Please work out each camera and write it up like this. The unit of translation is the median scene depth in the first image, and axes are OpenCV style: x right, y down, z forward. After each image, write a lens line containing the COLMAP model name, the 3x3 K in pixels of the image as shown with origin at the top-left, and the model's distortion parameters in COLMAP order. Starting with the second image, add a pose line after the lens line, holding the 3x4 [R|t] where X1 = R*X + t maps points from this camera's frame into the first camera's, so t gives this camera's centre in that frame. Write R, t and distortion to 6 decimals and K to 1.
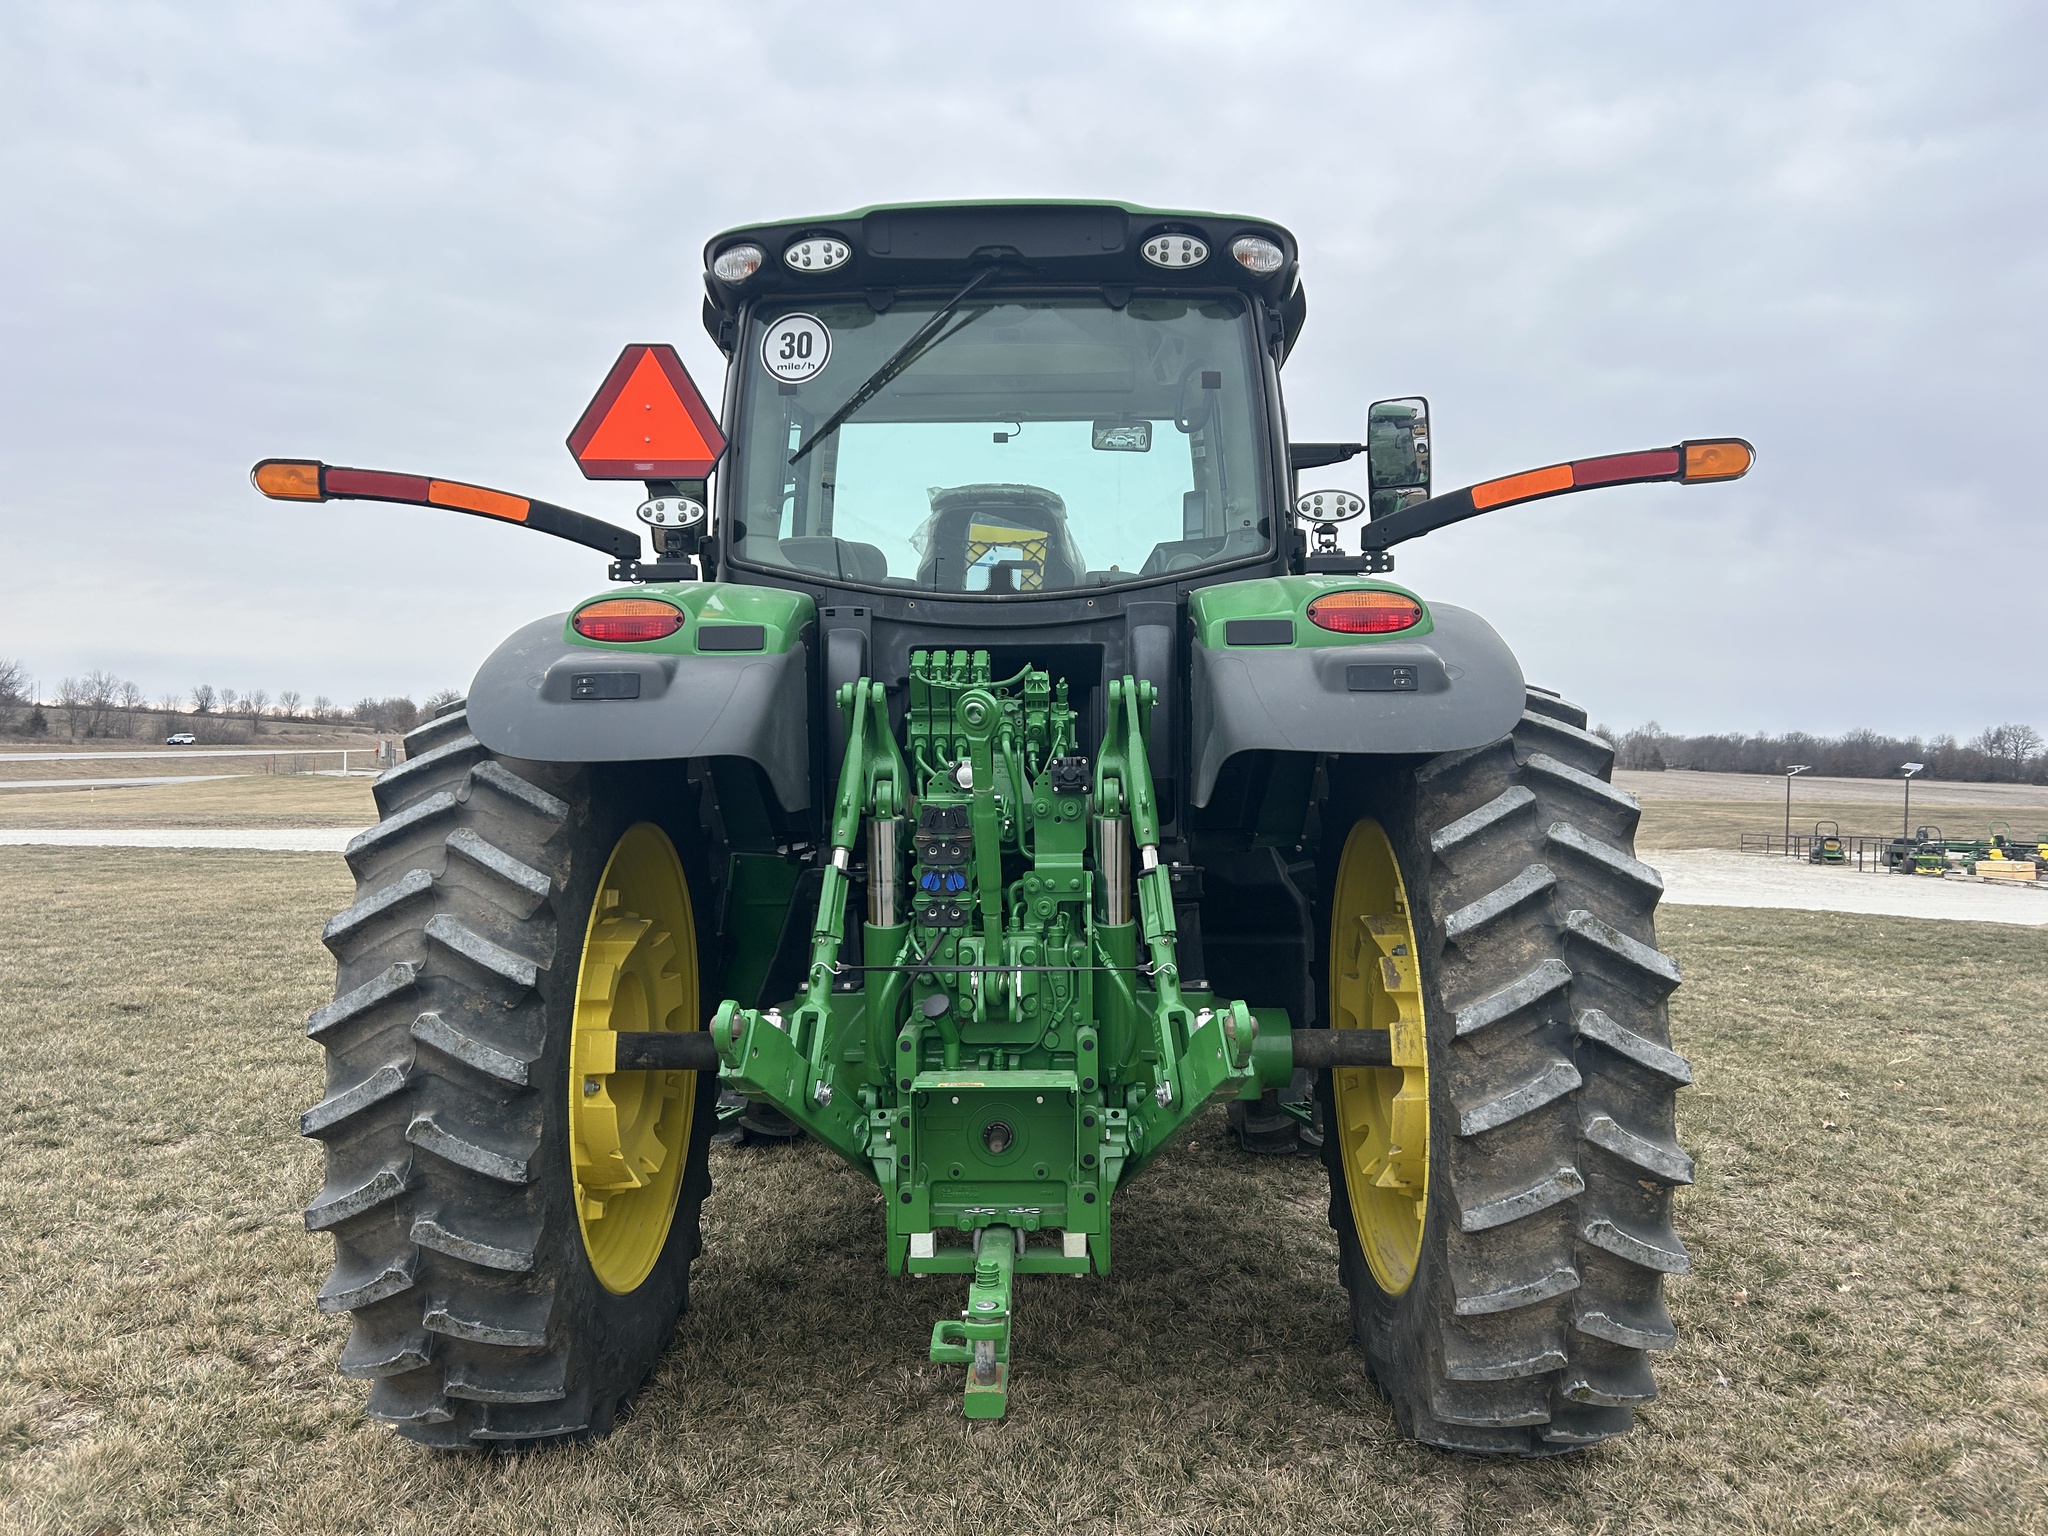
lens RADIAL K [[1527.7, 0, 1025.6], [0, 1527.7, 726.7], [0, 0, 1]] dist [0.086391, -0.101961]
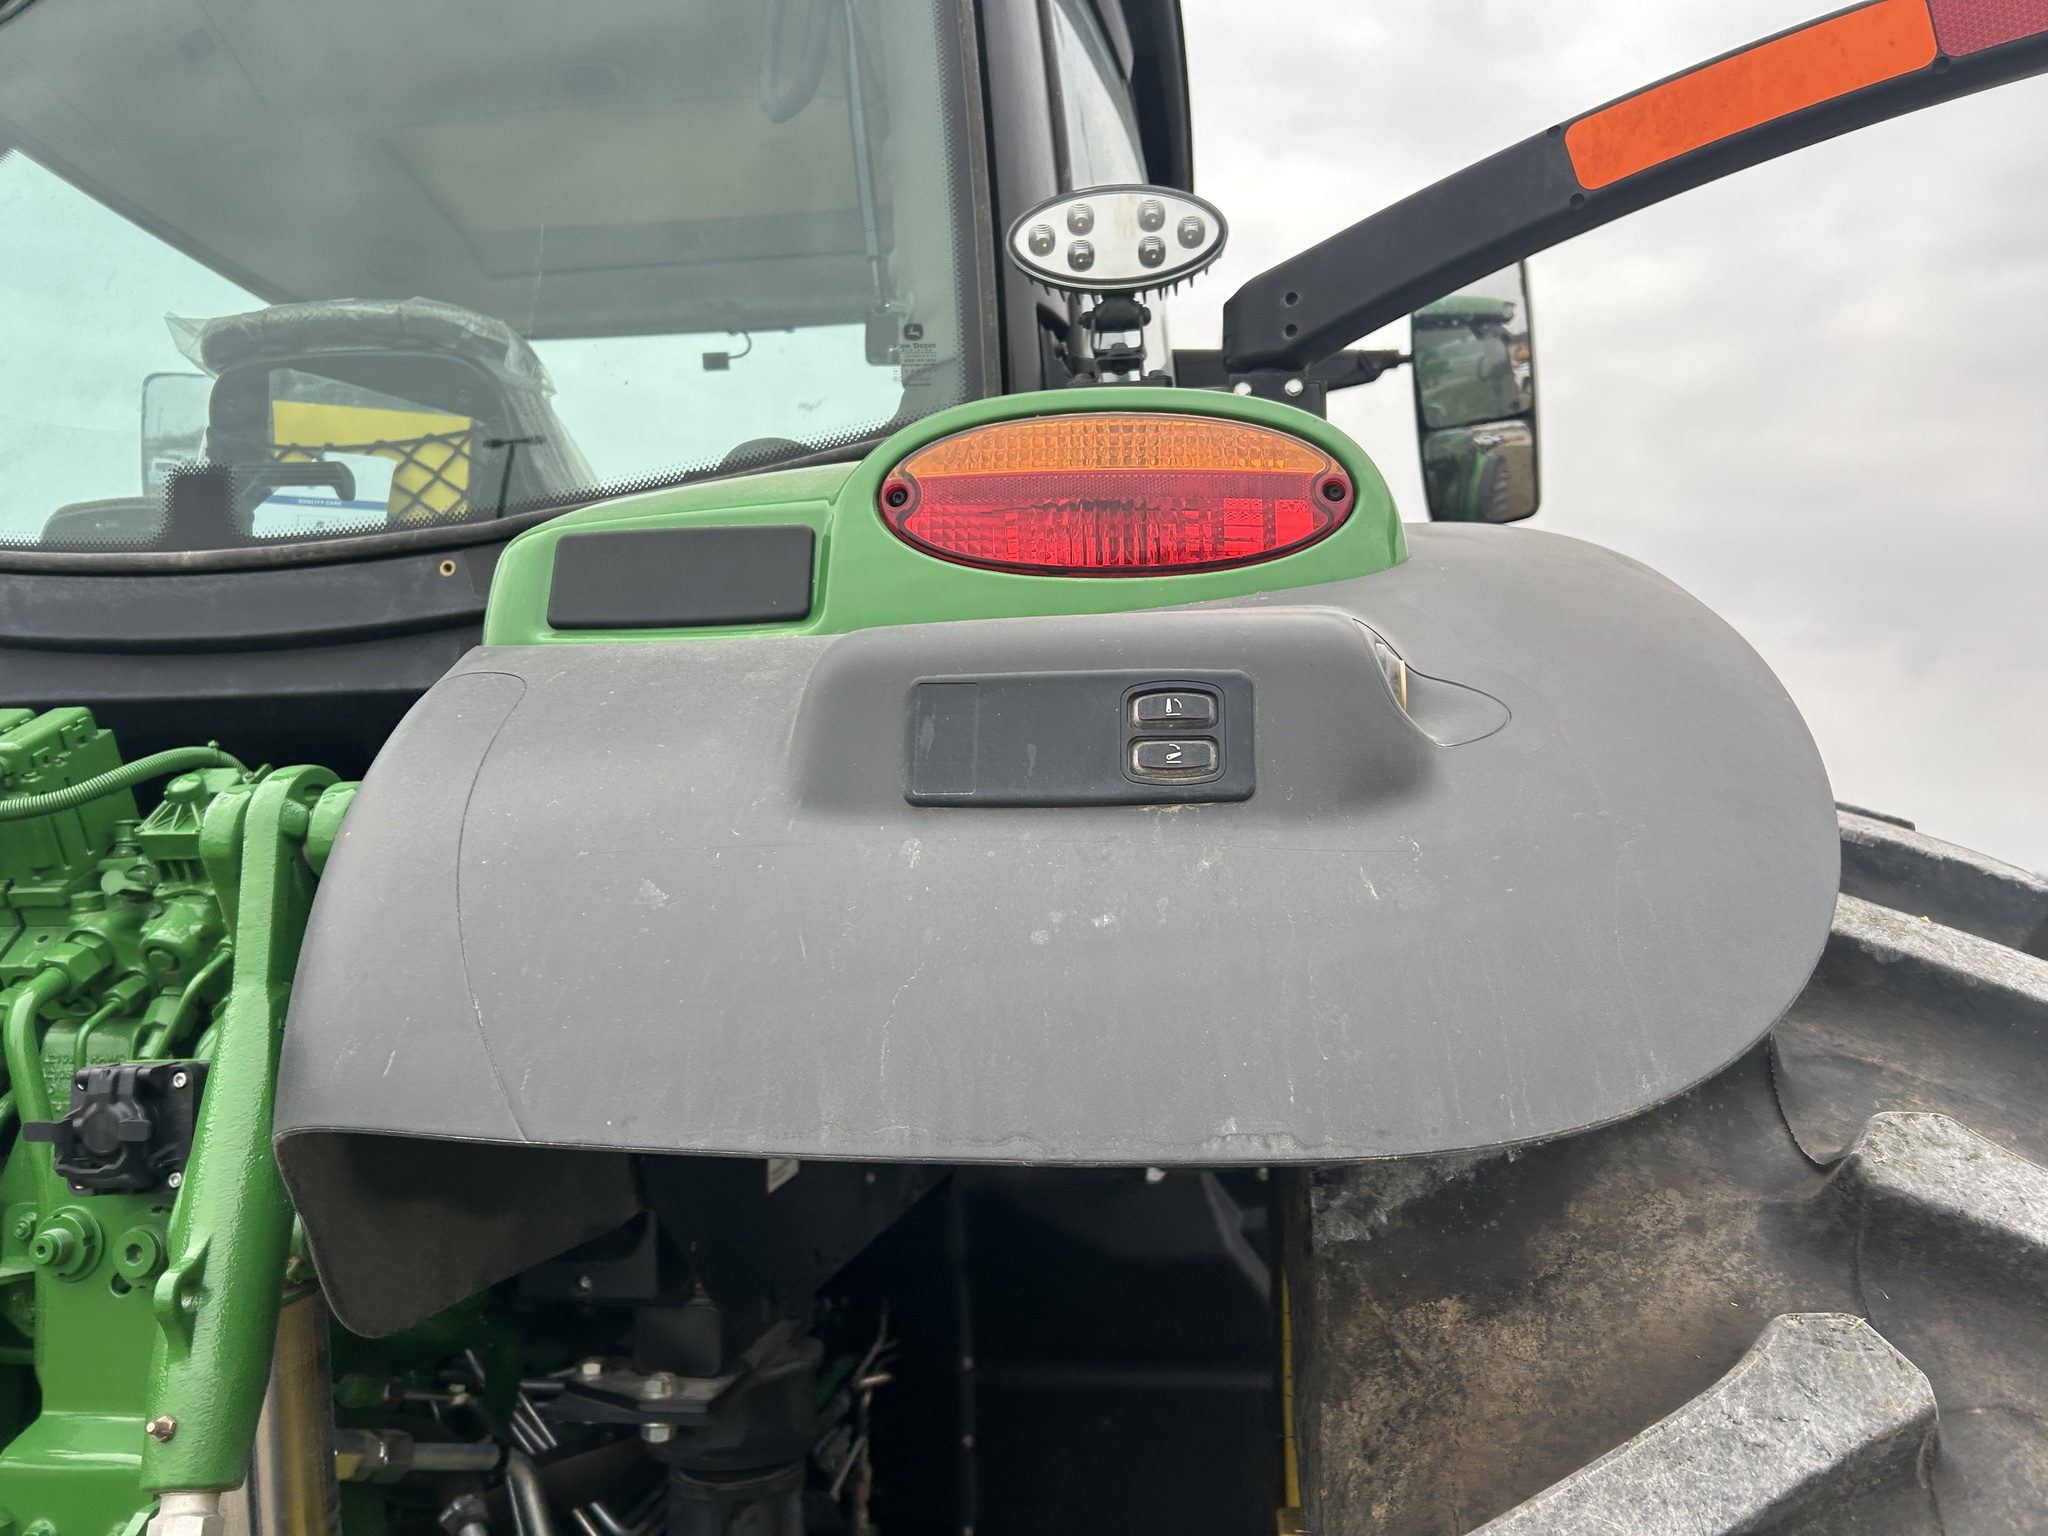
lens RADIAL K [[1527.7, 0, 1025.6], [0, 1527.7, 726.7], [0, 0, 1]] dist [0.086391, -0.101961]
pose [[0.993777, -0.014545, -0.110432, 0.225915], [0.004106, 0.995547, -0.094173, -0.013376], [0.111310, 0.093134, 0.989412, 0.733094]]
